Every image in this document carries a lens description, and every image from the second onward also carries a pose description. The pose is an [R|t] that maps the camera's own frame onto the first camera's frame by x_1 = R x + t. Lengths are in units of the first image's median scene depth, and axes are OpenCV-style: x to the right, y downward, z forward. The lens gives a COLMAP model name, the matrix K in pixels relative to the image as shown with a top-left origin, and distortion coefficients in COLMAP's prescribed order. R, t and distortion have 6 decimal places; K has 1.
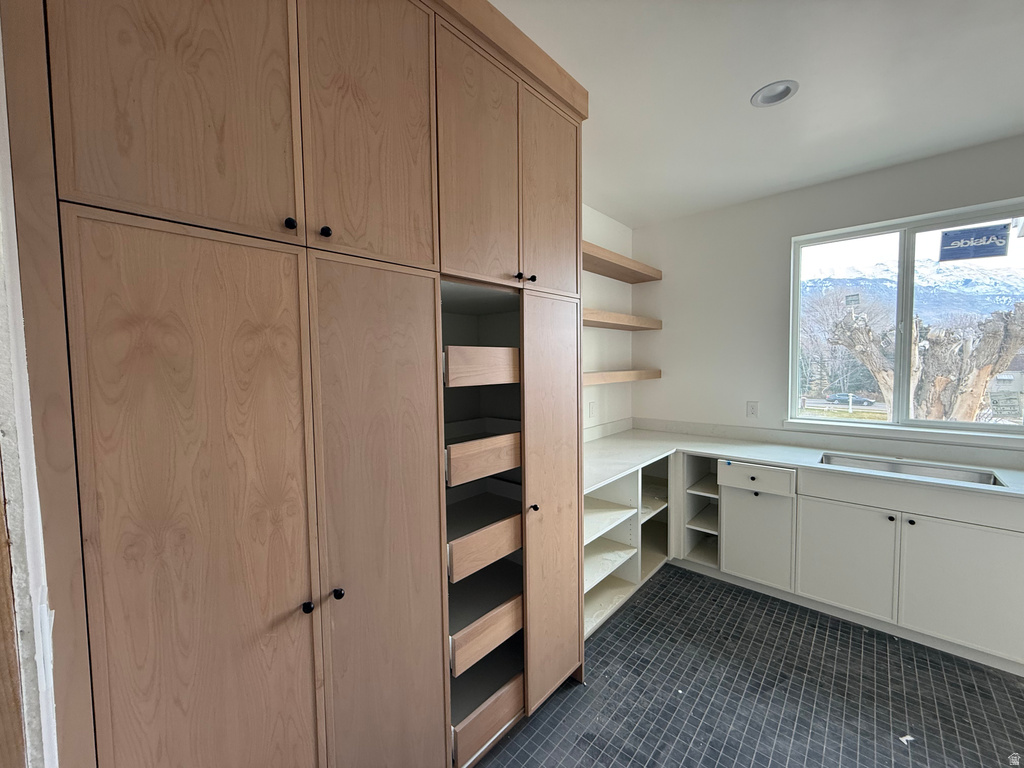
lens RADIAL K [[408.6, 0, 512.0], [0, 408.6, 384.0], [0, 0, 1]] dist [-0.001419, 0.000215]
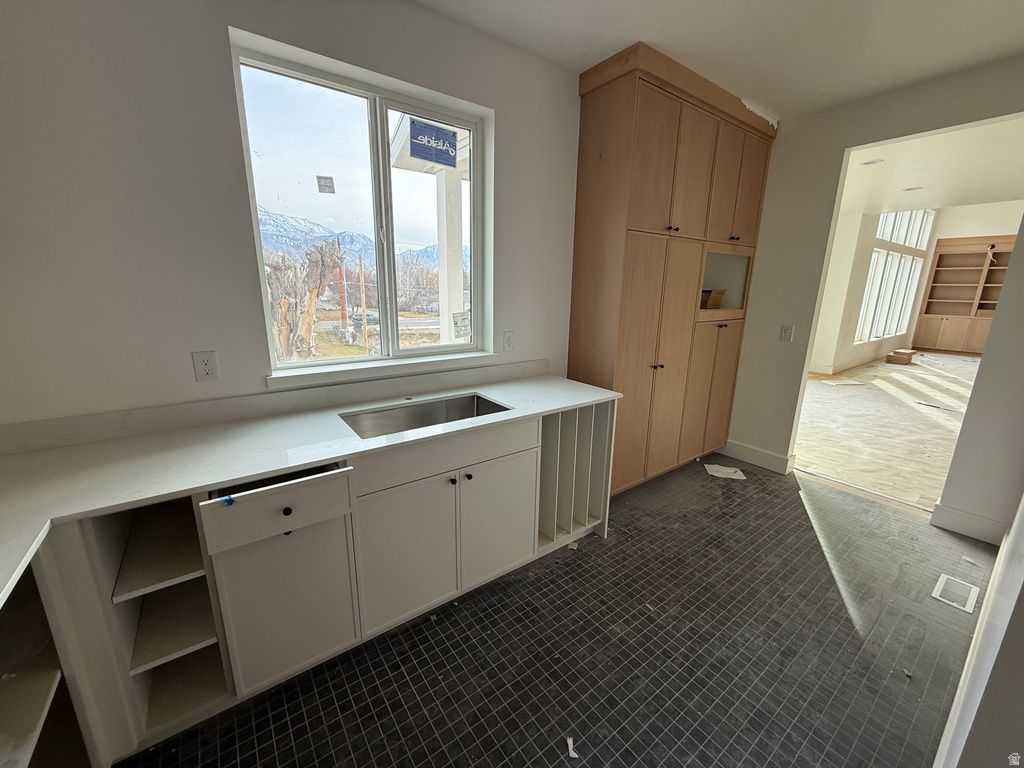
lens RADIAL K [[408.6, 0, 512.0], [0, 408.6, 384.0], [0, 0, 1]] dist [-0.001419, 0.000215]
pose [[0.213352, -0.212160, 0.953661, 0.215688], [0.034849, 0.977168, 0.209593, -0.016088], [-0.976354, -0.011483, 0.215874, 0.654188]]
